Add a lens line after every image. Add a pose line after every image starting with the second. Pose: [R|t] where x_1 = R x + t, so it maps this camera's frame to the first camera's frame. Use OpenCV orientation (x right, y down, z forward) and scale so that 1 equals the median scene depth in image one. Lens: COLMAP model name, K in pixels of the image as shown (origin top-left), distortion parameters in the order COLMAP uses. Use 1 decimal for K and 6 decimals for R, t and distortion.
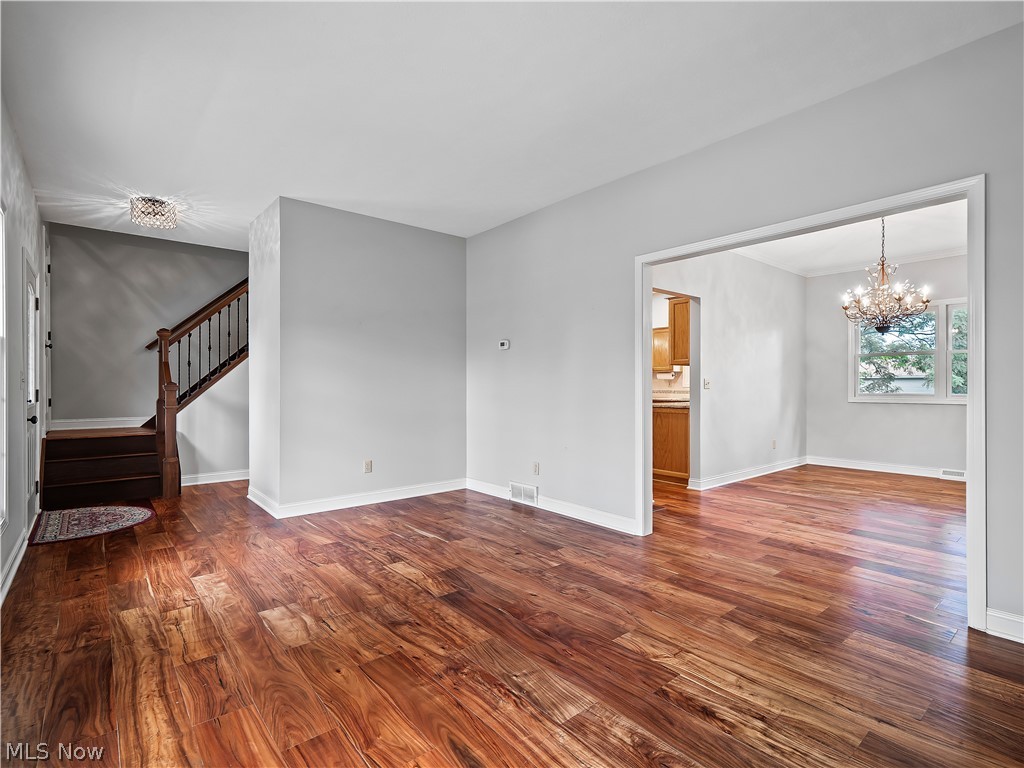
lens RADIAL K [[506.7, 0, 510.3], [0, 506.7, 385.4], [0, 0, 1]] dist [-0.000045, -0.004003]
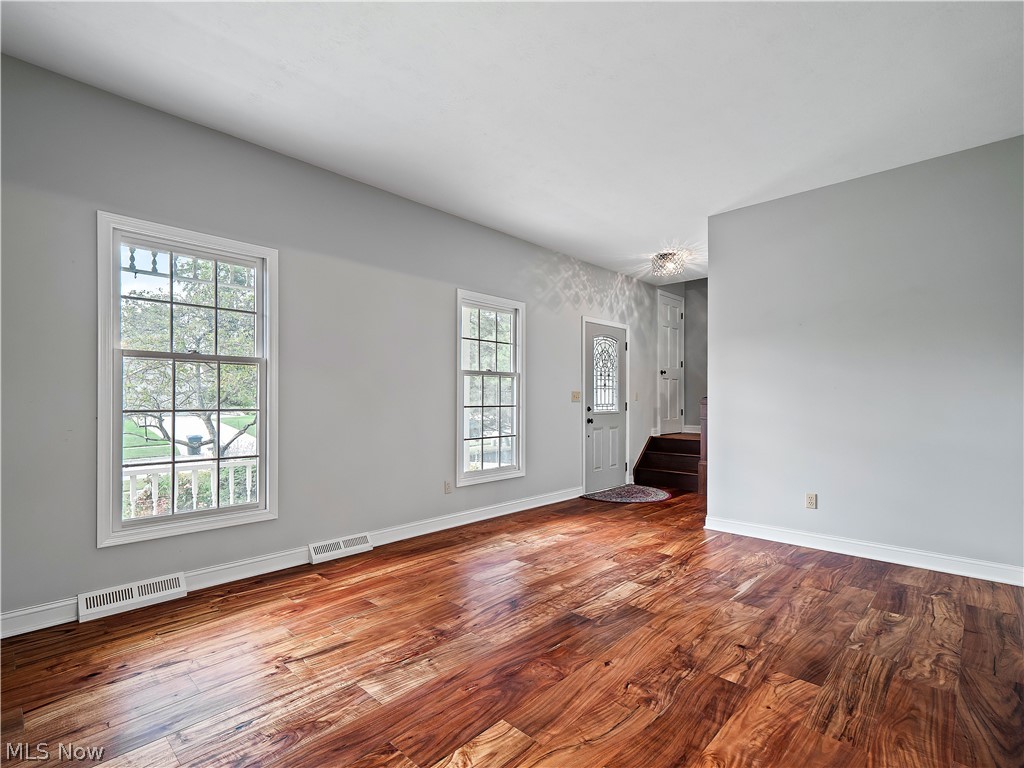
lens RADIAL K [[506.7, 0, 513.5], [0, 506.7, 389.8], [0, 0, 1]] dist [-0.000045, -0.004003]
pose [[0.112889, -0.014563, -0.993501, 0.731303], [-0.010336, 0.999821, -0.015830, 0.000775], [0.993554, 0.012056, 0.112718, 0.677637]]
